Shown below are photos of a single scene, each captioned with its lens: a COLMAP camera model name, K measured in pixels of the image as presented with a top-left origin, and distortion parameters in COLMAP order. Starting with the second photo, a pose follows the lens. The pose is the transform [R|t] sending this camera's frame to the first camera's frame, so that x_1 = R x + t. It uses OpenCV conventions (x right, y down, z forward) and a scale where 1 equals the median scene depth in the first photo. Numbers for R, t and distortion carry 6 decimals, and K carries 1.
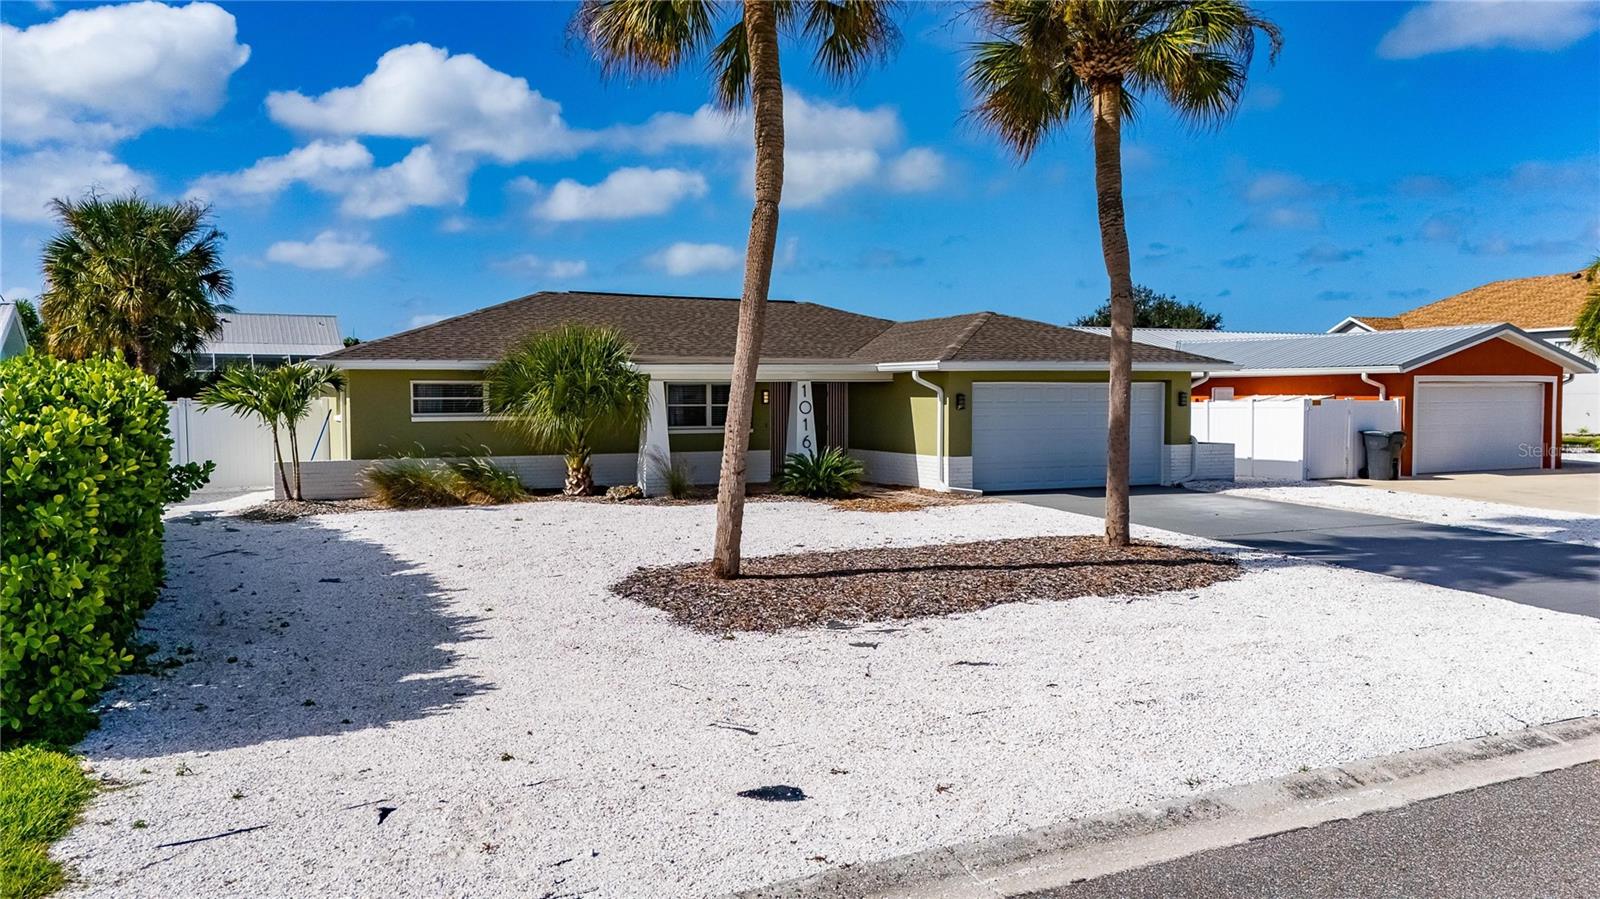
lens RADIAL K [[1198.7, 0, 804.3], [0, 1198.7, 462.2], [0, 0, 1]] dist [0.054706, -0.038833]
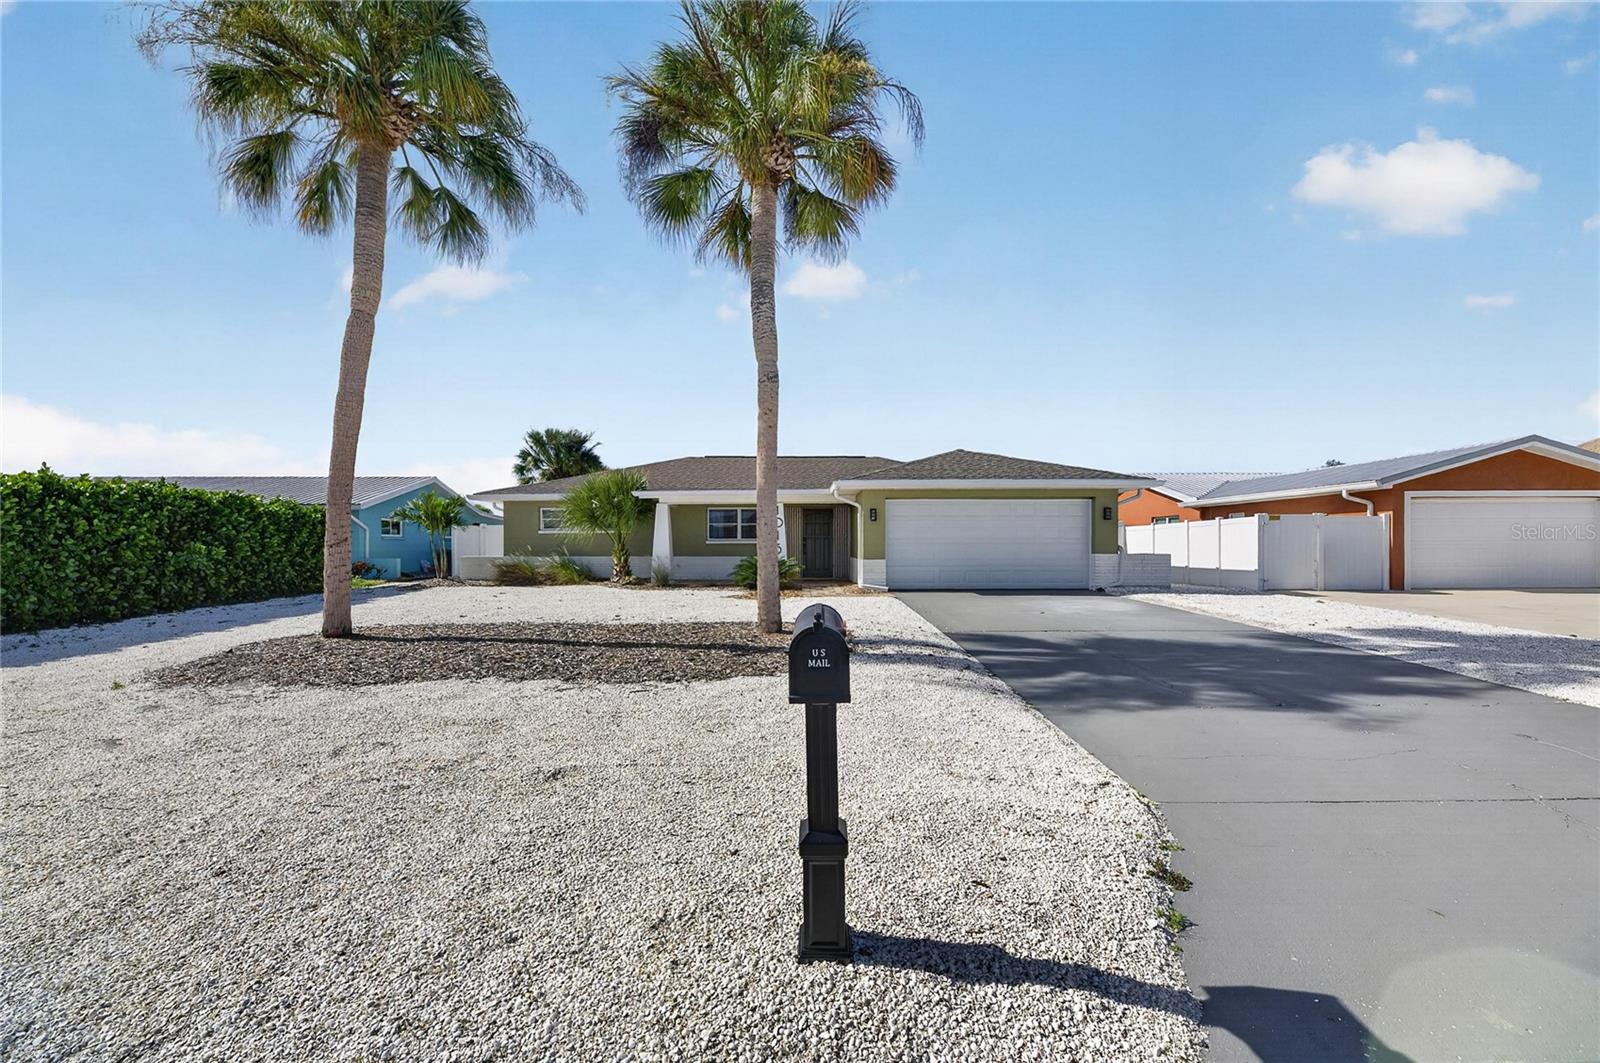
lens RADIAL K [[649.9, 0, 808.5], [0, 649.9, 544.9], [0, 0, 1]] dist [-0.005480, 0.000079]
pose [[0.899959, -0.001403, -0.435972, 0.311098], [-0.023815, 0.998344, -0.052372, 0.014774], [0.435324, 0.057516, 0.898435, 0.320415]]
